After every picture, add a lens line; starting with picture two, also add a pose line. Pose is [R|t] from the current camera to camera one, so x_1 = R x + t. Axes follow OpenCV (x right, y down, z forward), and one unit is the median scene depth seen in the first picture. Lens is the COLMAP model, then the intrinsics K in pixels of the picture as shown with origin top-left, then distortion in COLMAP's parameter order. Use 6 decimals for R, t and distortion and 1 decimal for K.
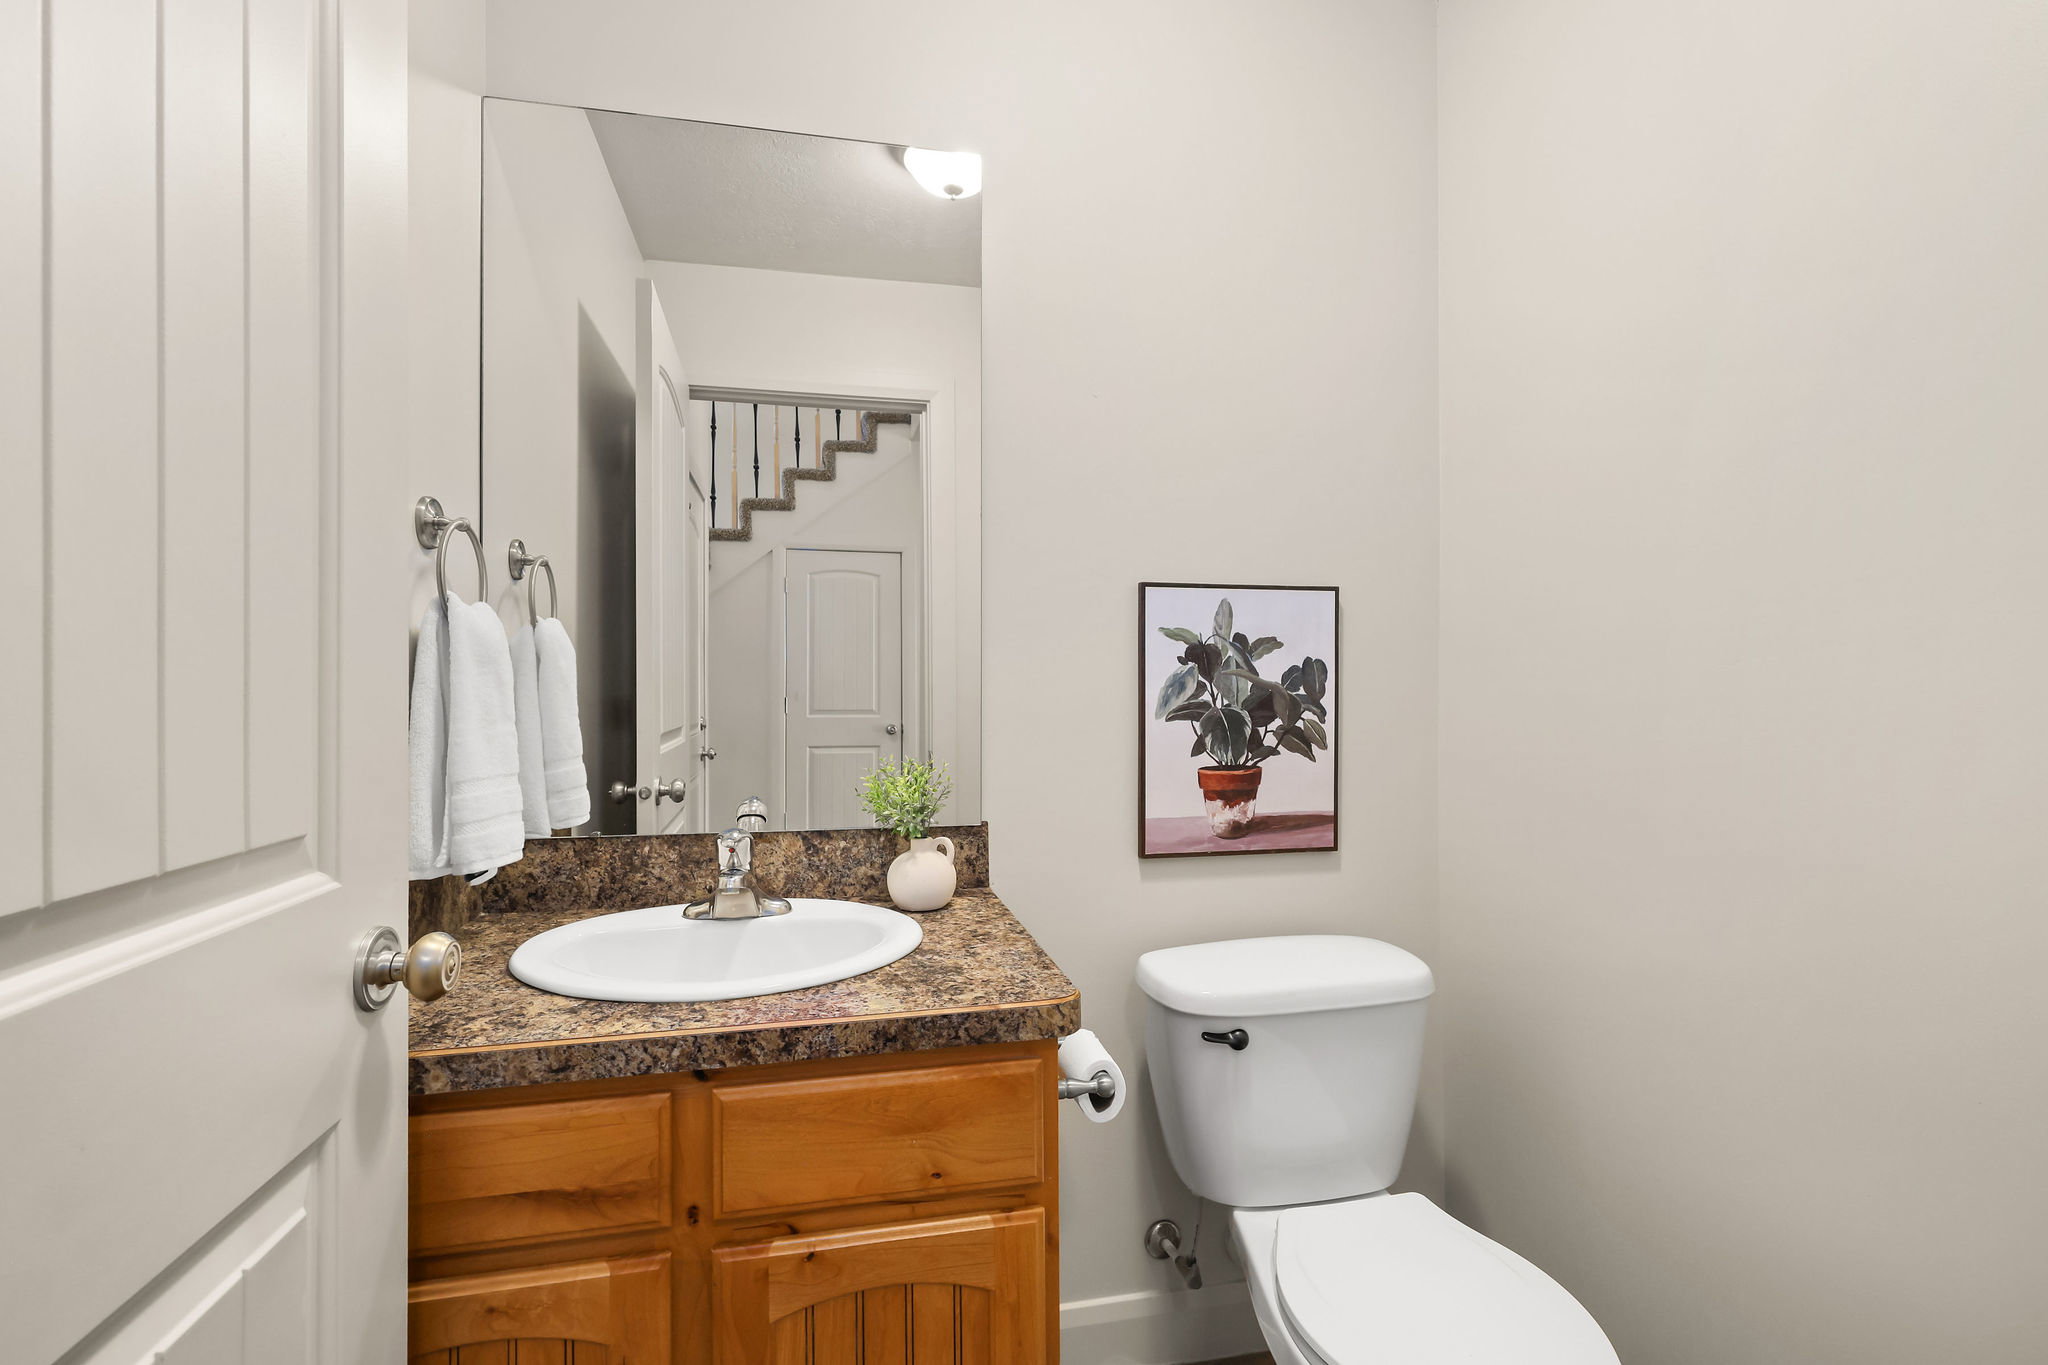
lens RADIAL K [[933.4, 0, 1024.0], [0, 933.4, 682.5], [0, 0, 1]] dist [0.000546, -0.000046]
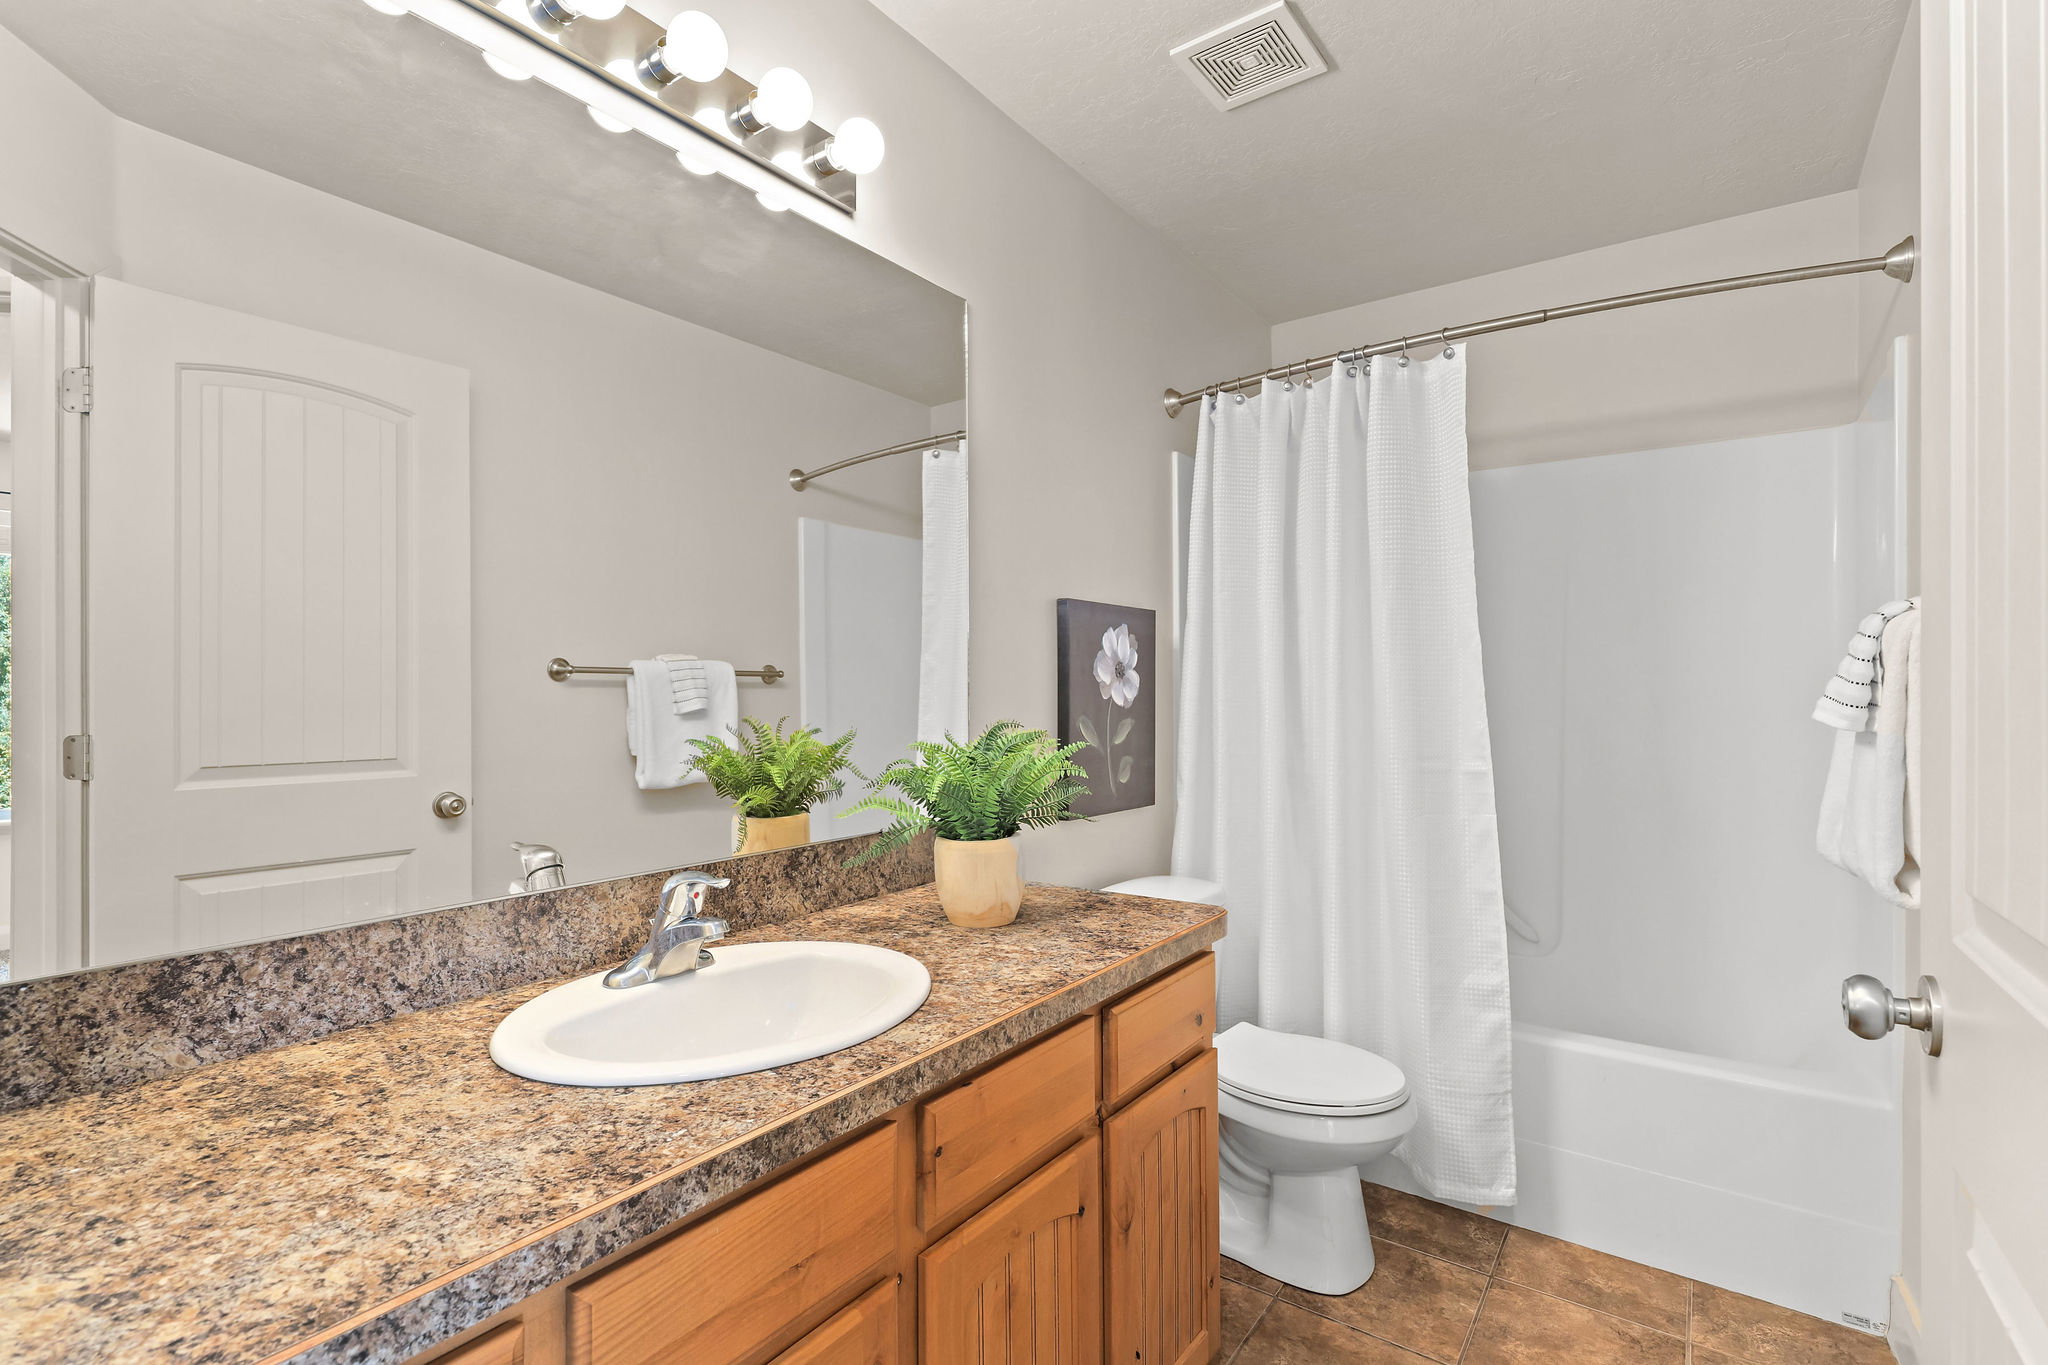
lens RADIAL K [[977.0, 0, 1024.0], [0, 977.0, 682.5], [0, 0, 1]] dist [-0.000845, -0.000434]
pose [[-0.747111, 0.001919, -0.664696, -0.035288], [0.008534, 0.999941, -0.006705, -0.022532], [0.664644, -0.010682, -0.747084, 2.074291]]
